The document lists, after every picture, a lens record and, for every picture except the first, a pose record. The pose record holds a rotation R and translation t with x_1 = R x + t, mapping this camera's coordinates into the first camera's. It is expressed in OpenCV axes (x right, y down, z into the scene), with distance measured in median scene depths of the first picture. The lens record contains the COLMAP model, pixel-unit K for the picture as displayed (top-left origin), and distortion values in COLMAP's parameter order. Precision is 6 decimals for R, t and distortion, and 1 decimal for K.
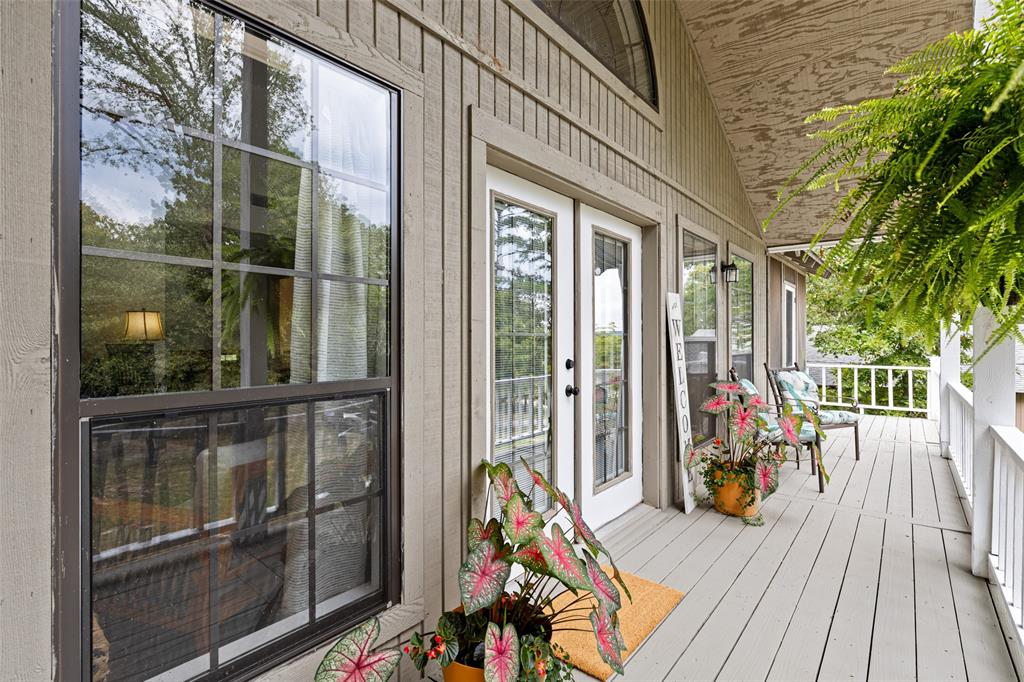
lens RADIAL K [[495.4, 0, 508.4], [0, 495.4, 339.2], [0, 0, 1]] dist [0.001911, 0.000149]
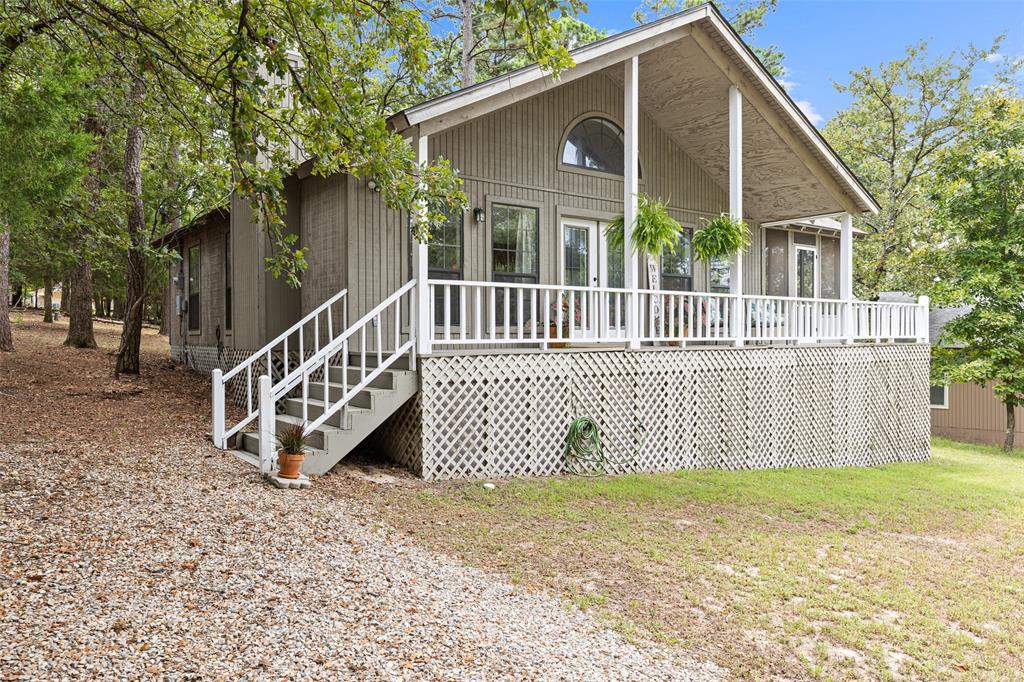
lens RADIAL K [[730.5, 0, 512.9], [0, 730.5, 336.5], [0, 0, 1]] dist [-0.012400, -0.000654]
pose [[0.974374, -0.001971, -0.224927, 0.377410], [0.003973, 0.999956, 0.008451, 0.212835], [0.224901, -0.009128, 0.974339, -1.994842]]
